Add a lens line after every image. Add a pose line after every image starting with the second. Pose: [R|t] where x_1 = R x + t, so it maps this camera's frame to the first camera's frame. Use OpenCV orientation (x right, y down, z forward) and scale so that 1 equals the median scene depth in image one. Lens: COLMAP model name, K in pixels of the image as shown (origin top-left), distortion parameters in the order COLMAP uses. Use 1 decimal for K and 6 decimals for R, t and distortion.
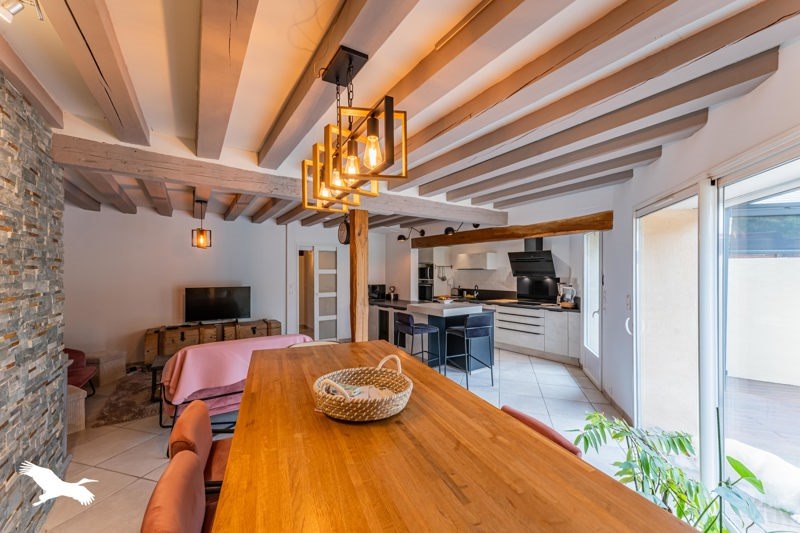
lens RADIAL K [[310.6, 0, 400.0], [0, 310.6, 266.5], [0, 0, 1]] dist [-0.000333, 0.000006]
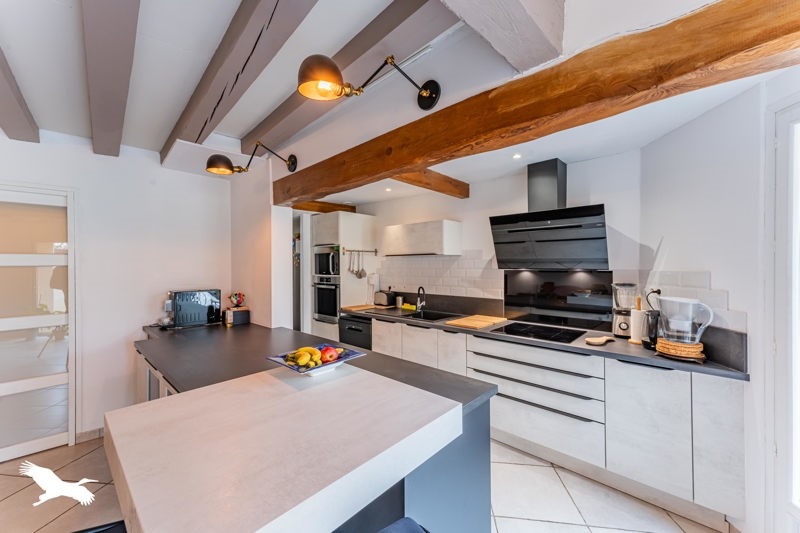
lens RADIAL K [[310.6, 0, 400.0], [0, 310.6, 266.5], [0, 0, 1]] dist [-0.000333, 0.000006]
pose [[0.981001, -0.008521, 0.193818, 0.120903], [0.003579, 0.999660, 0.025833, 0.015211], [-0.193972, -0.024648, 0.980697, 0.541758]]
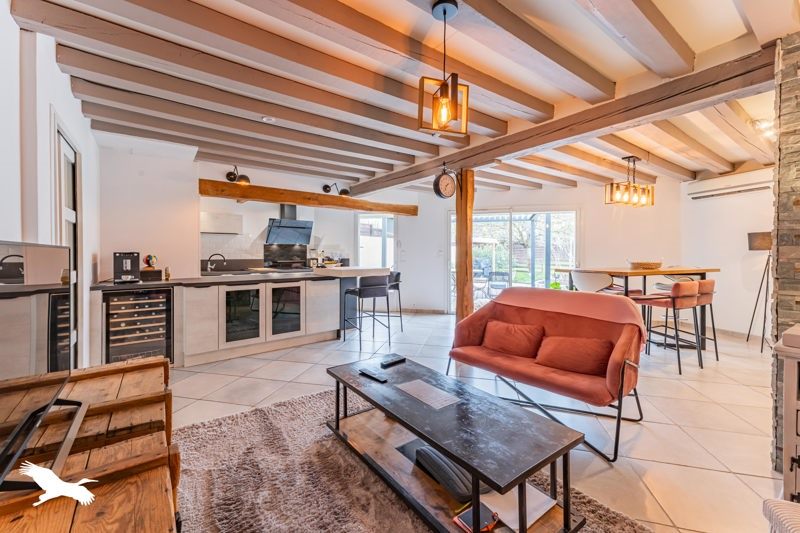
lens RADIAL K [[331.5, 0, 399.7], [0, 331.5, 254.6], [0, 0, 1]] dist [-0.000356, -0.000017]
pose [[-0.036173, -0.009153, 0.999304, -0.622881], [-0.022878, 0.999704, 0.008328, 0.047161], [-0.999084, -0.022560, -0.036371, 0.606865]]
